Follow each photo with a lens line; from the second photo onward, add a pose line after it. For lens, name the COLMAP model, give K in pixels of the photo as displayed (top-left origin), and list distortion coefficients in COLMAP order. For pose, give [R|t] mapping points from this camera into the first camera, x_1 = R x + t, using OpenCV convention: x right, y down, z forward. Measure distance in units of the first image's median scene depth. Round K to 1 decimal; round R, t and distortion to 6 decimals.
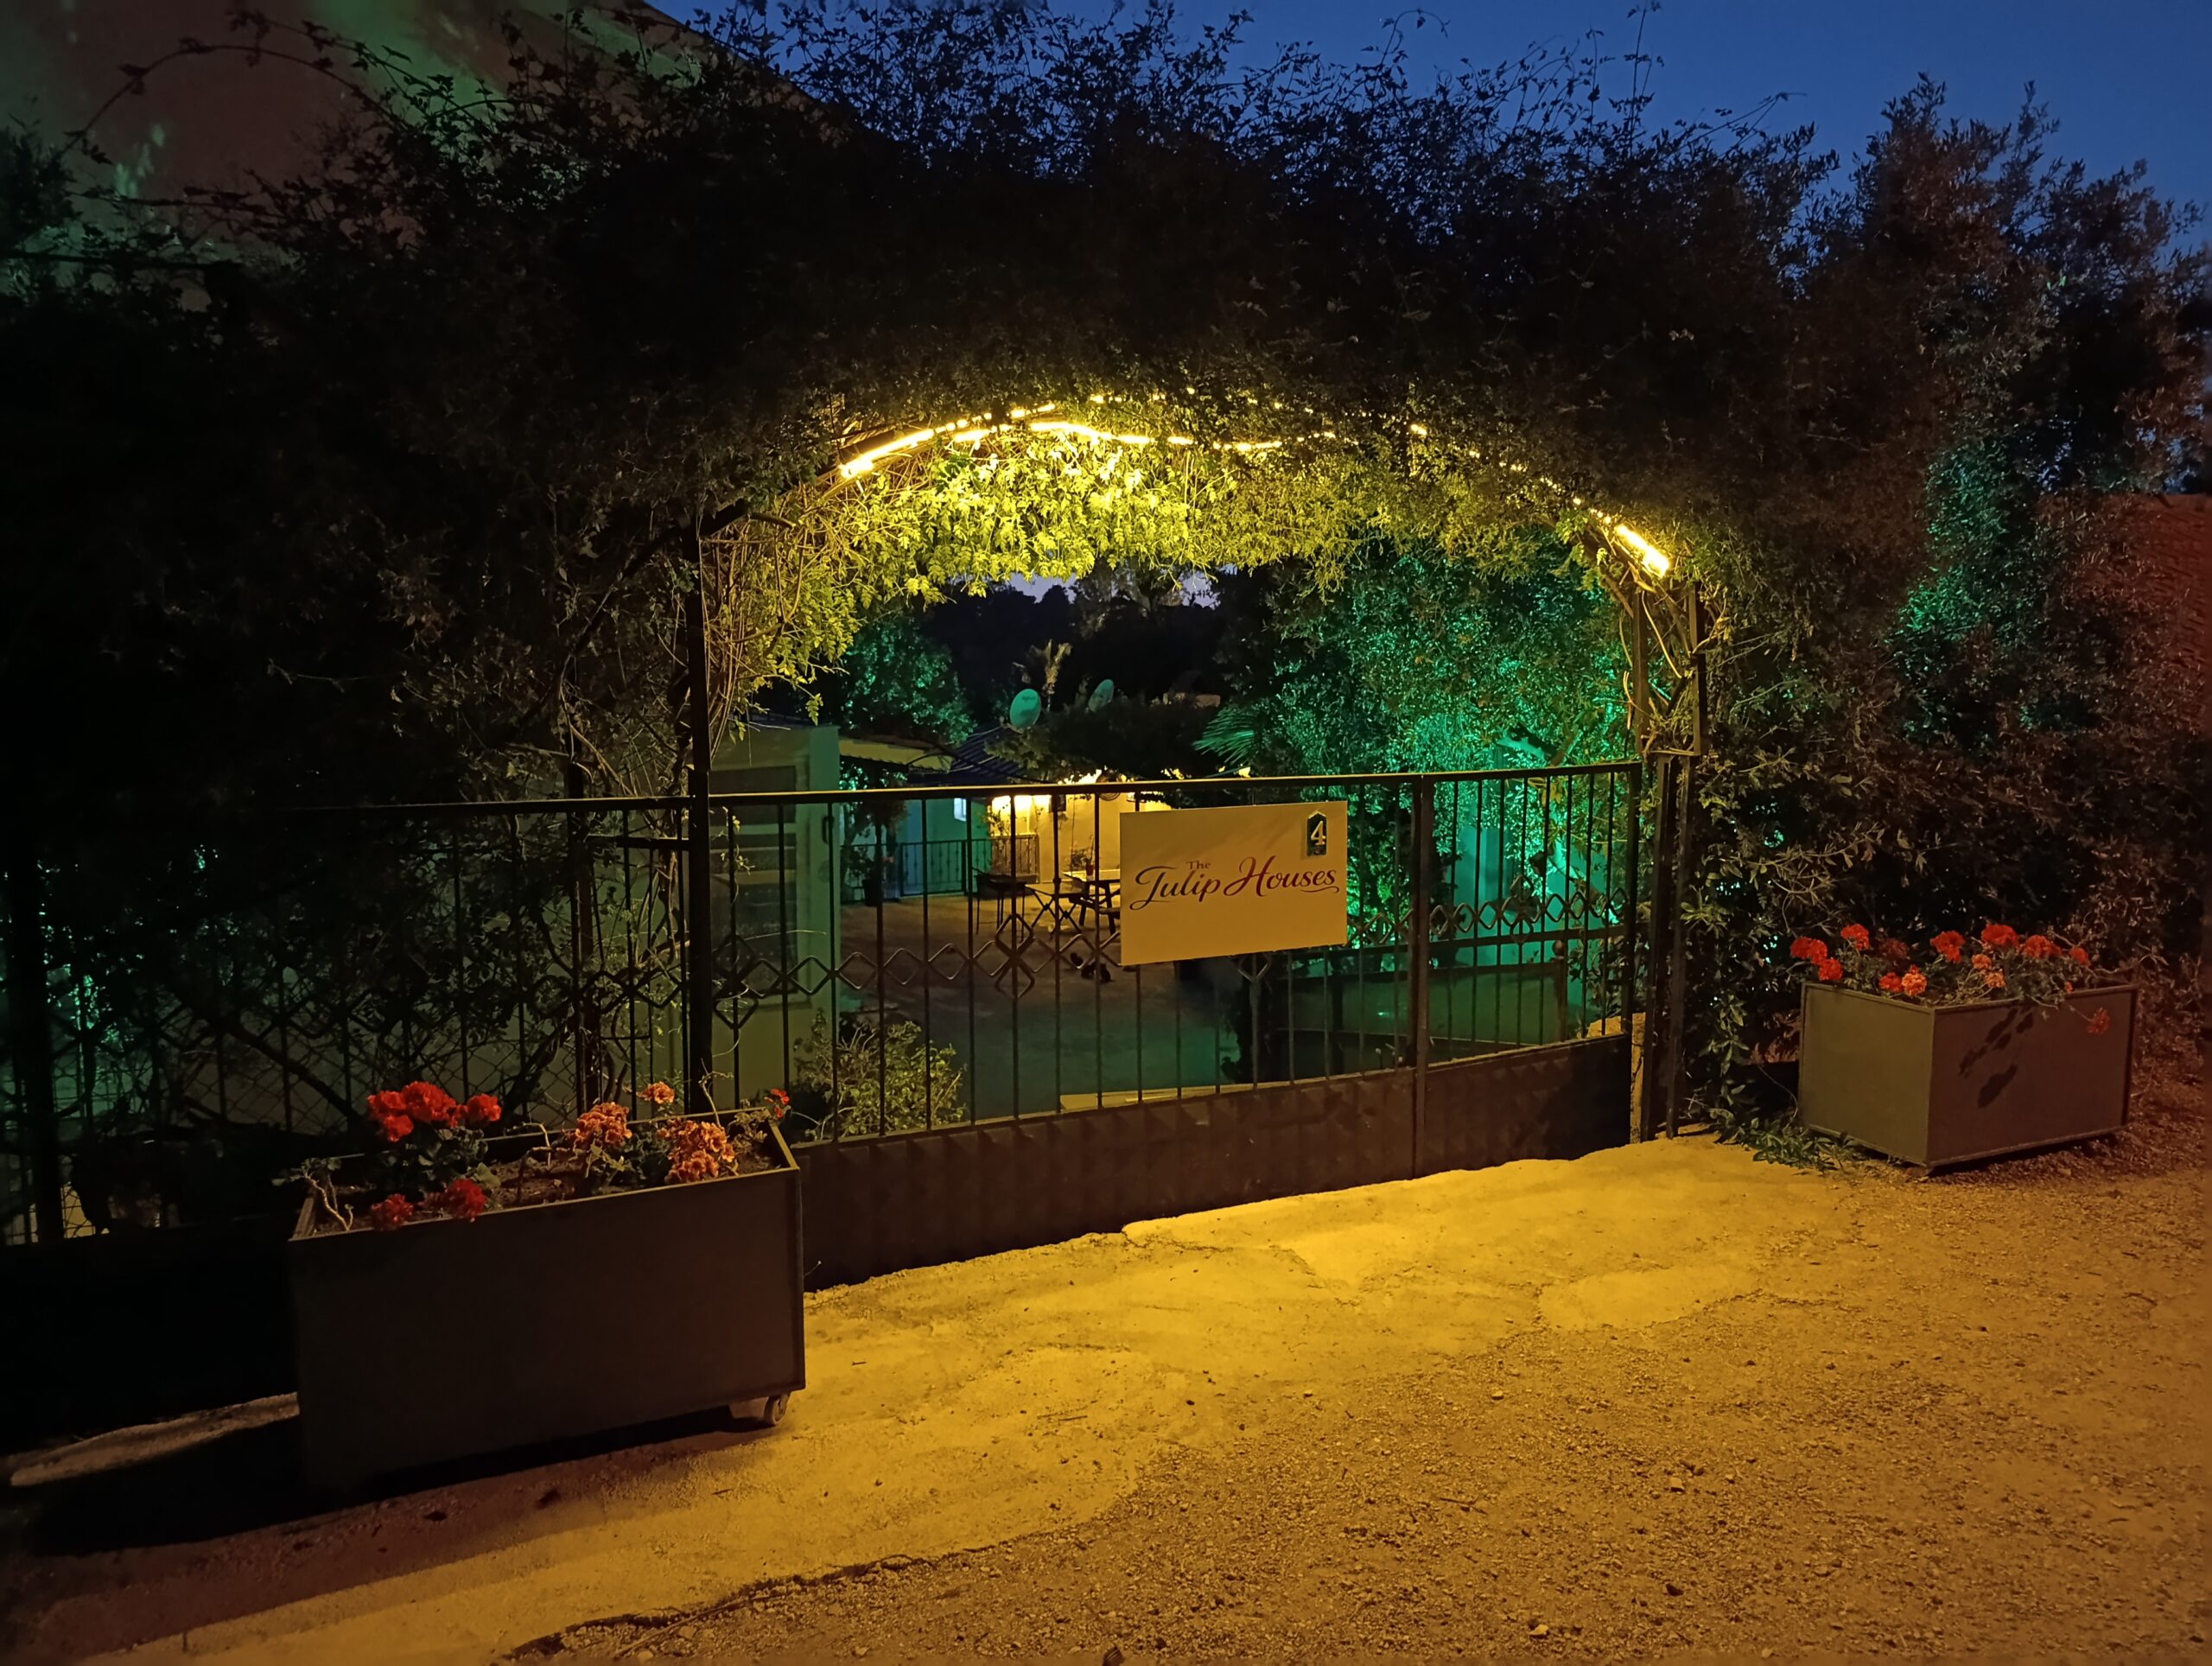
lens RADIAL K [[1472.6, 0, 1098.4], [0, 1472.6, 804.3], [0, 0, 1]] dist [0.063386, -0.087114]
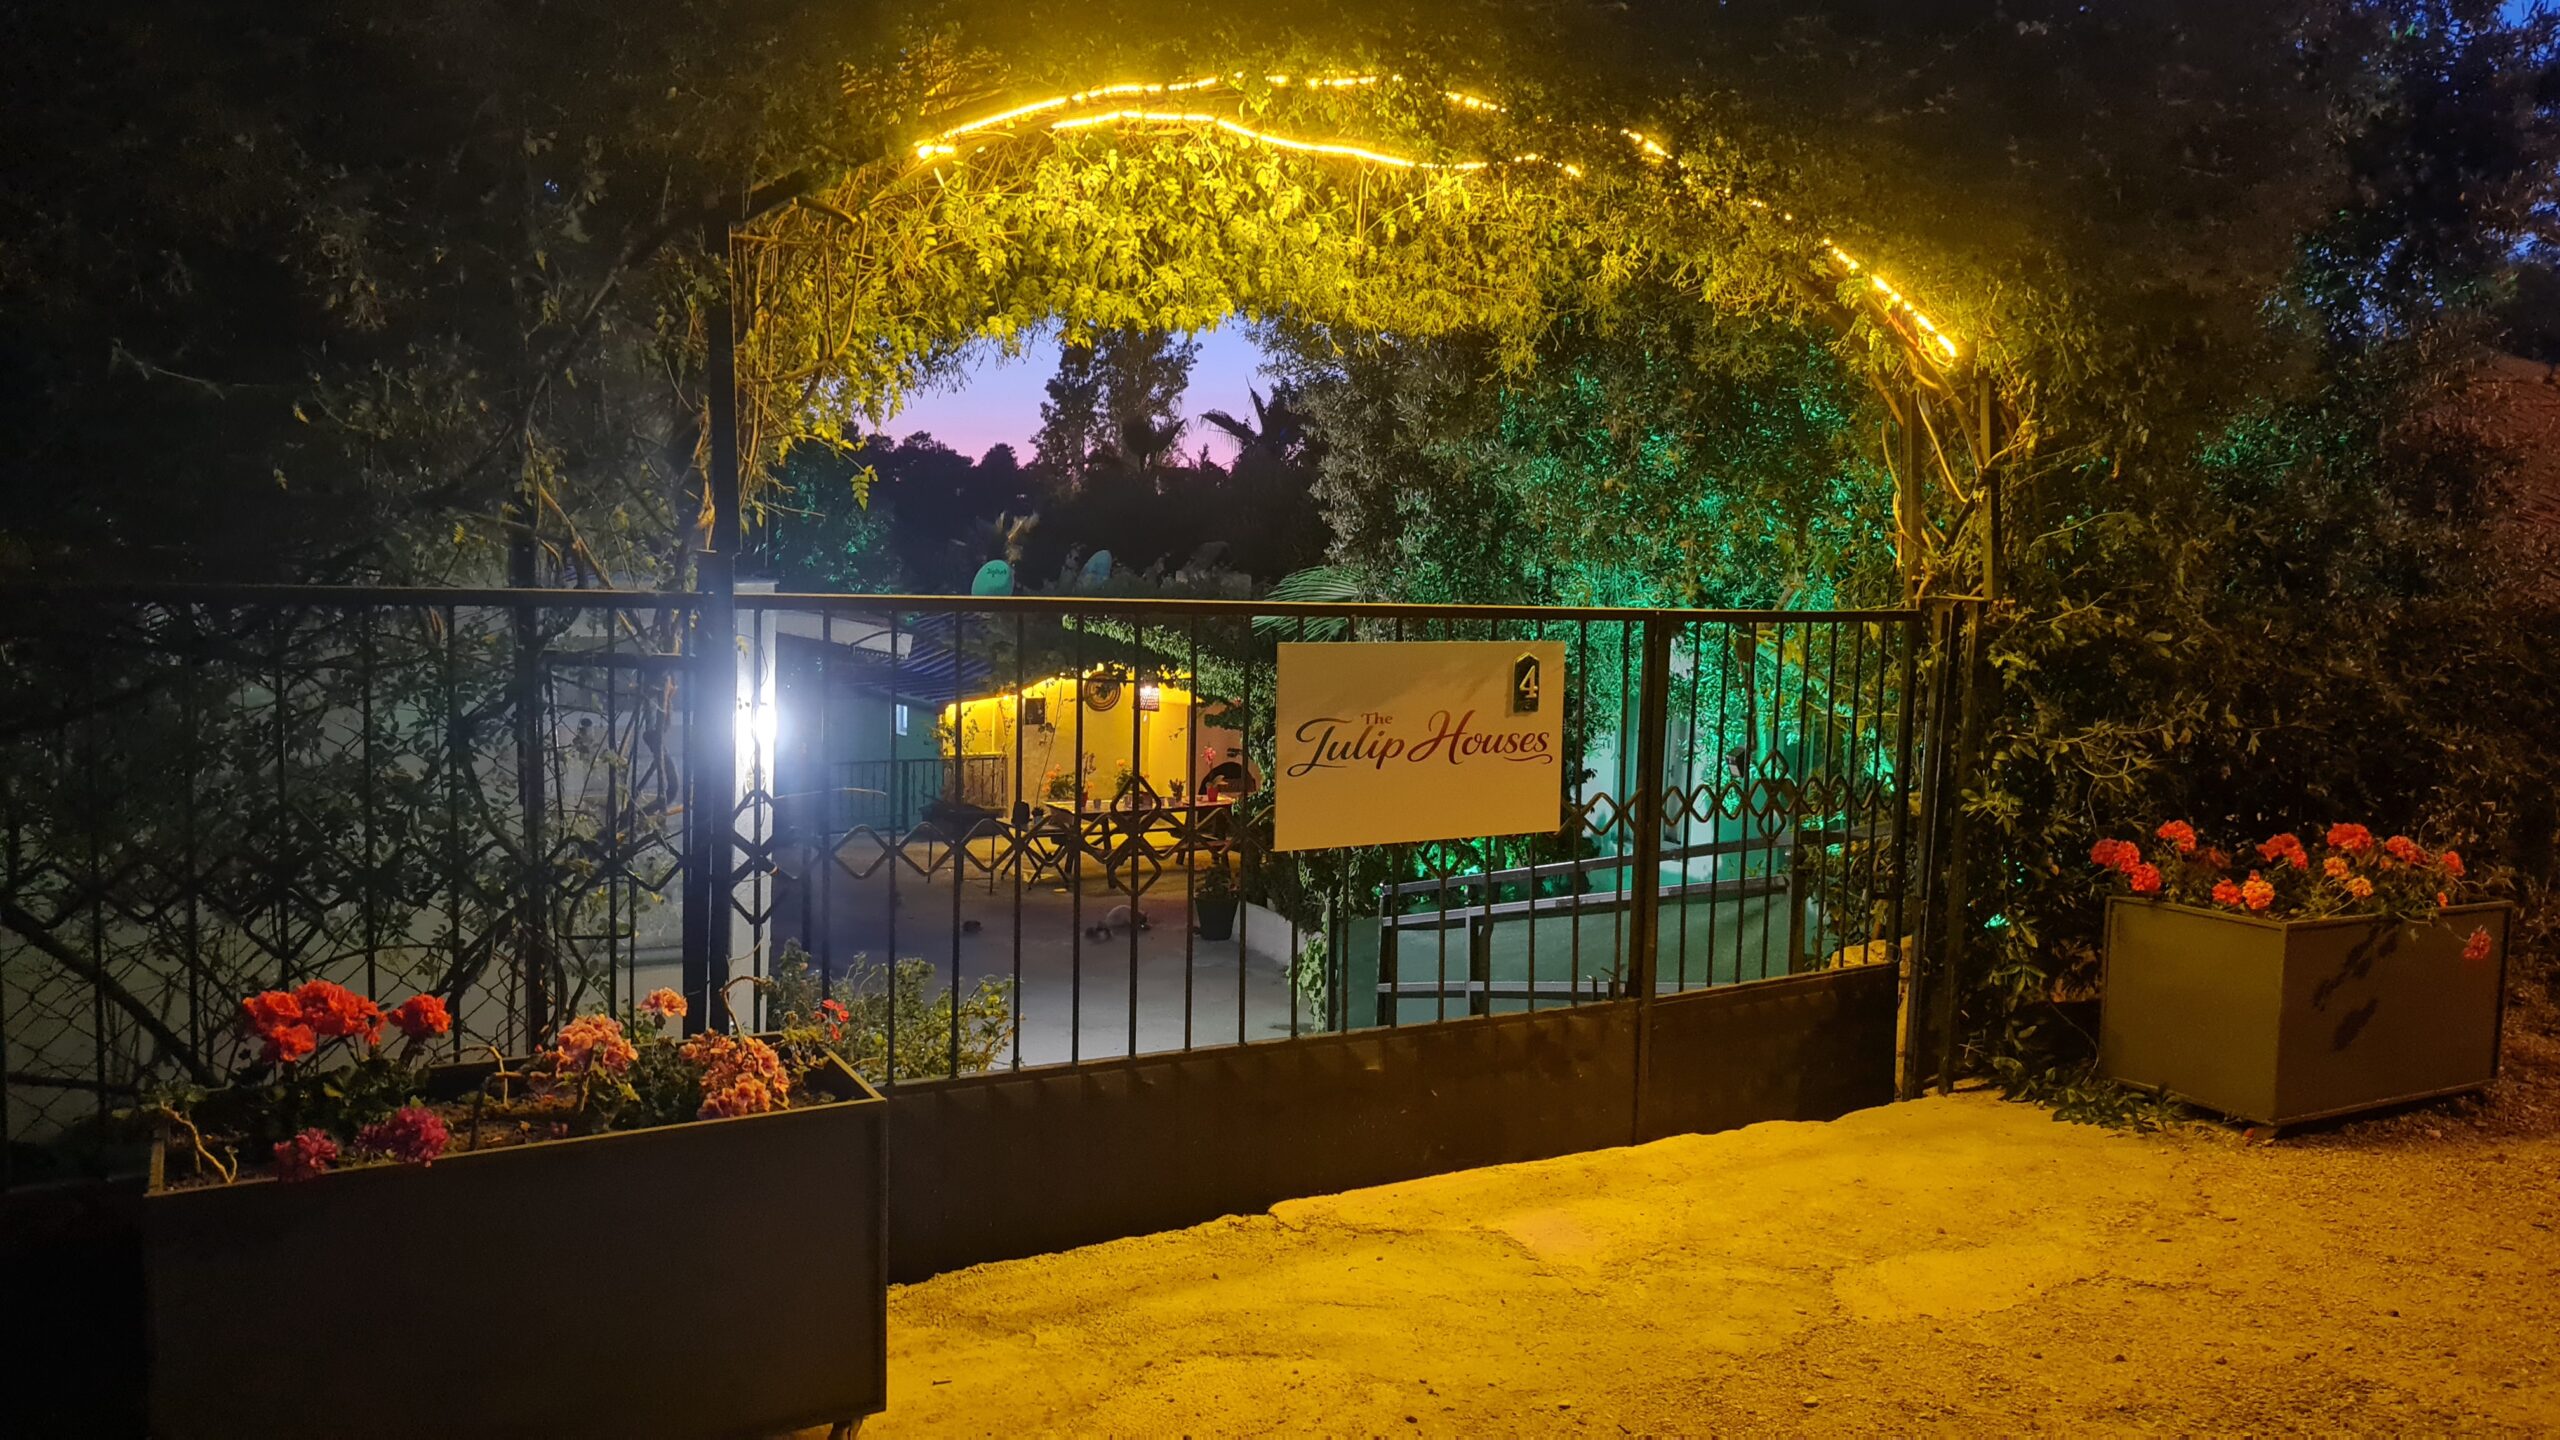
lens RADIAL K [[1933.2, 0, 1280.0], [0, 1933.2, 720.0], [0, 0, 1]] dist [0.040225, -0.000593]
pose [[0.992971, 0.017023, 0.117130, -0.092845], [-0.015995, 0.999825, -0.009712, 0.051130], [-0.117275, 0.007771, 0.993069, 0.037558]]
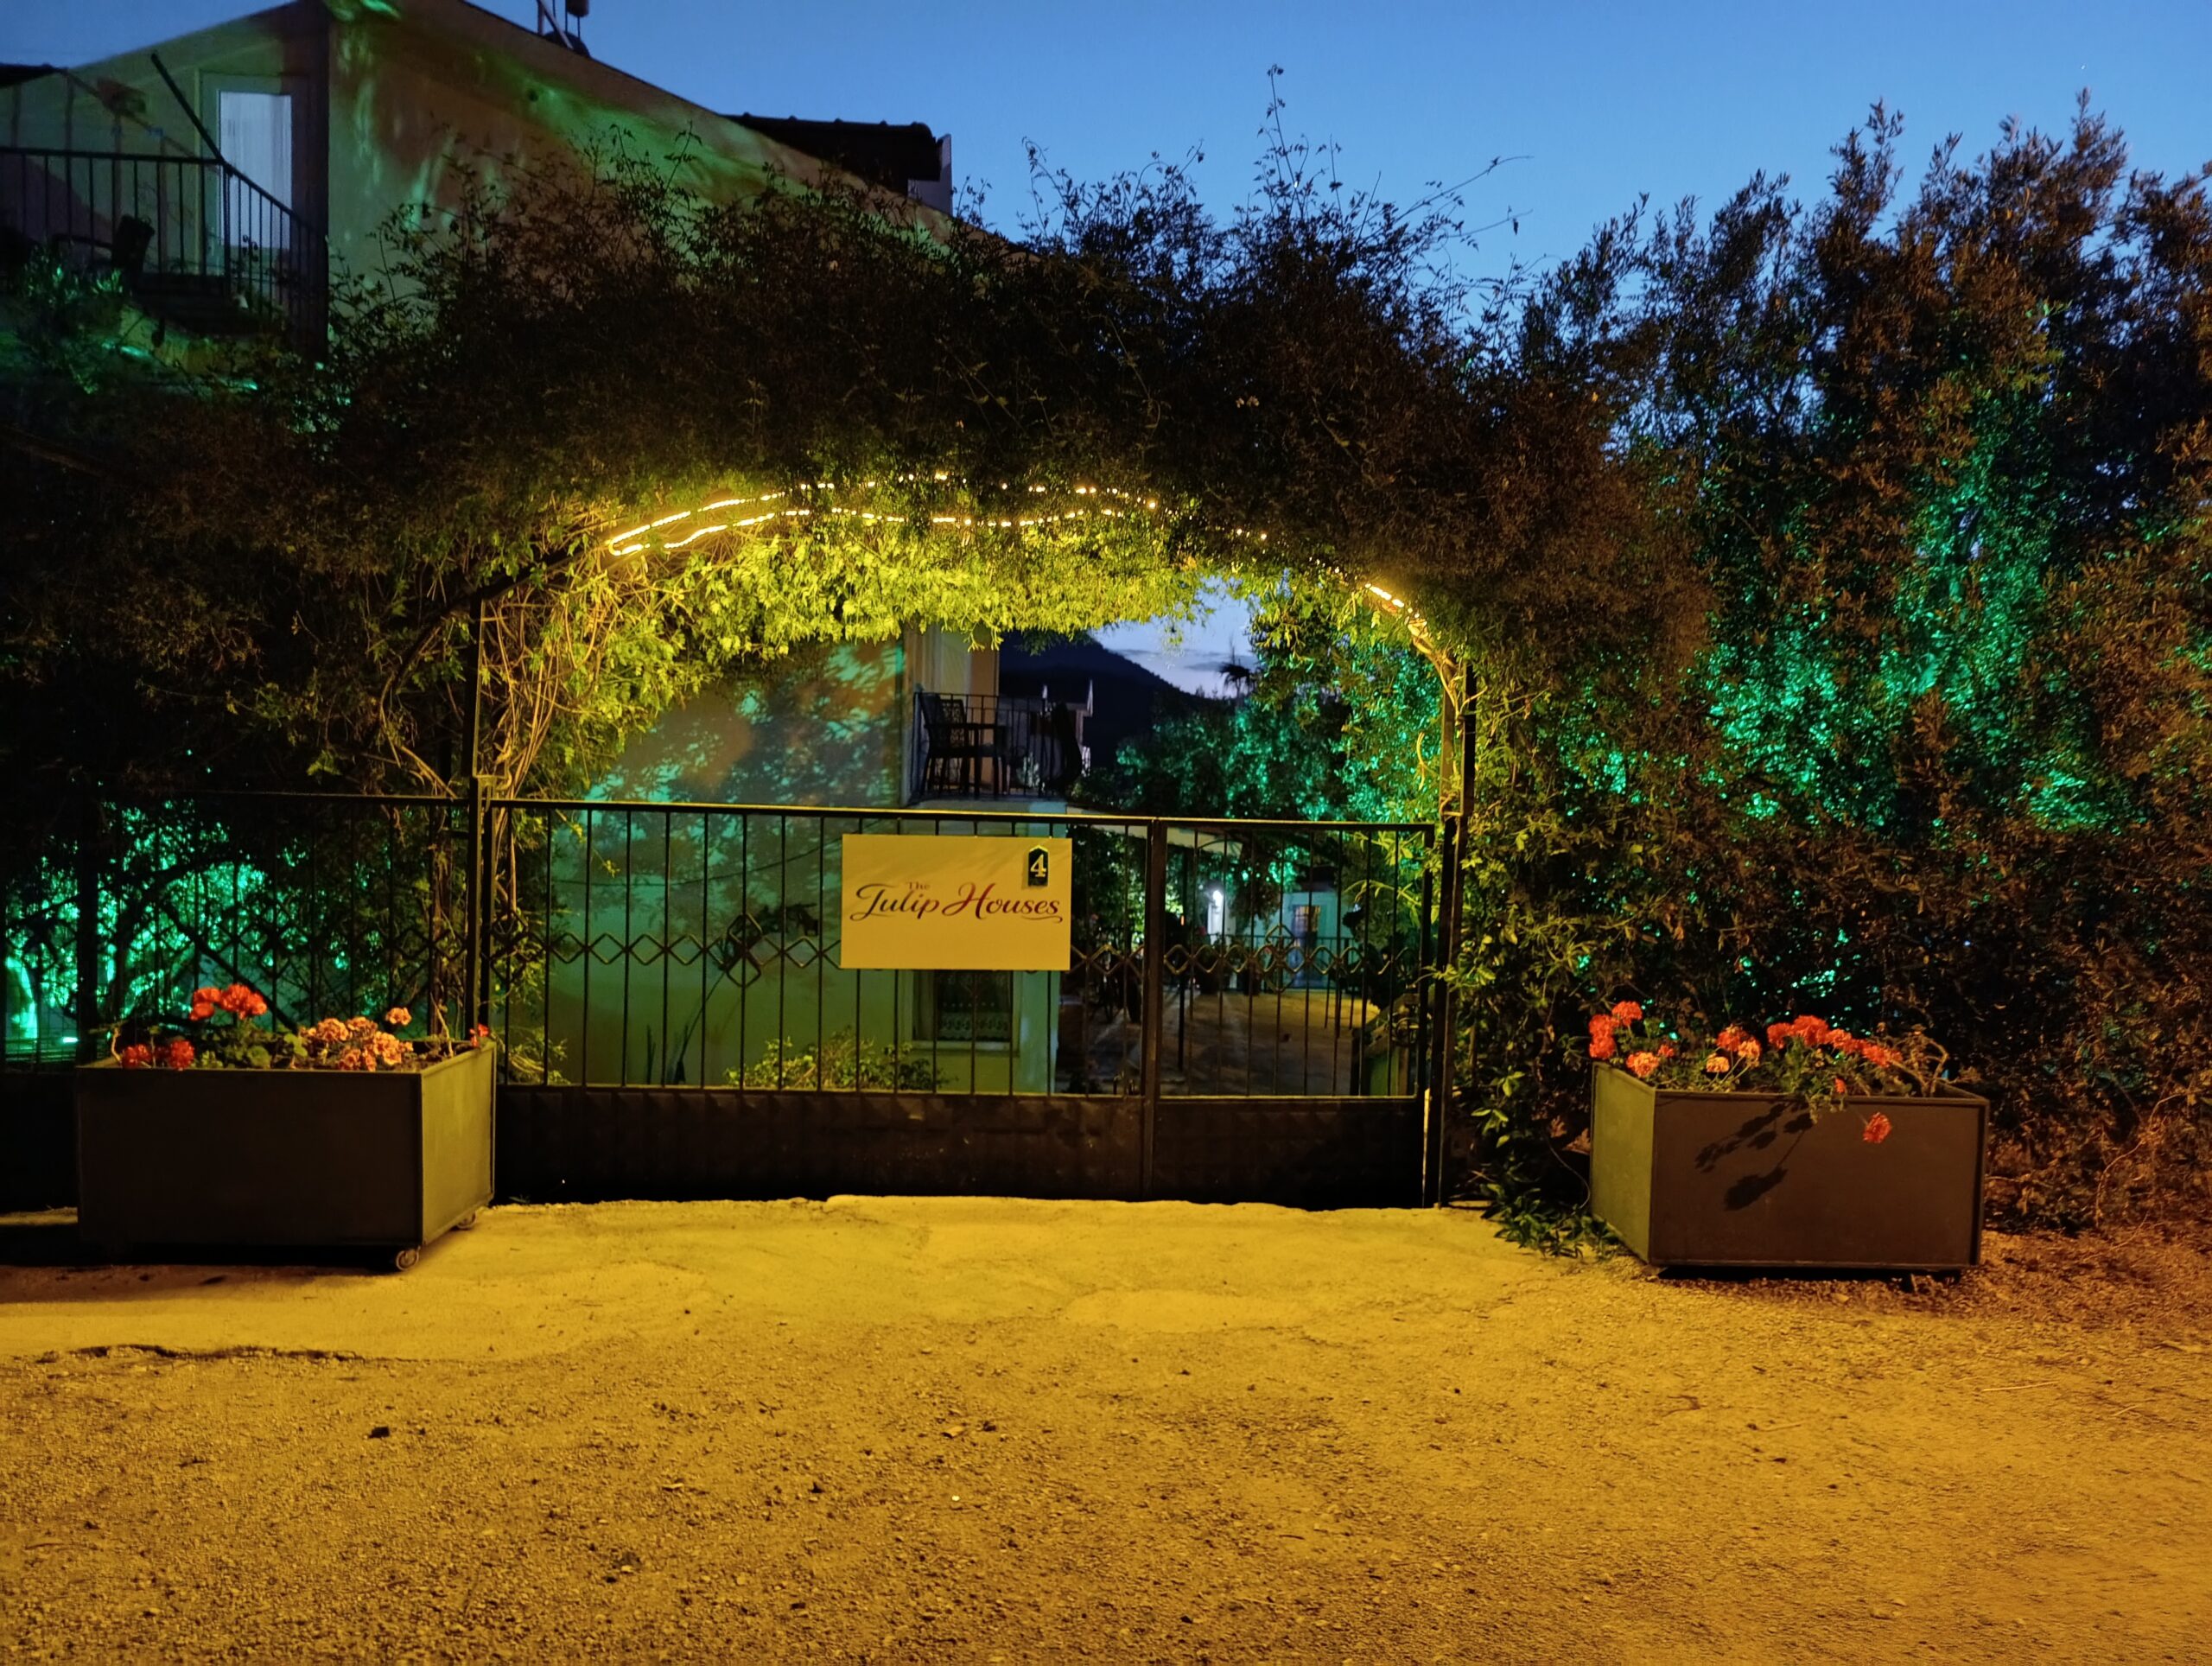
lens RADIAL K [[1463.4, 0, 1098.8], [0, 1463.4, 825.4], [0, 0, 1]] dist [0.069433, -0.107169]
pose [[0.926475, 0.038497, -0.374383, 0.606841], [-0.061972, 0.996781, -0.050863, 0.042761], [0.371220, 0.070324, 0.925878, 0.003040]]
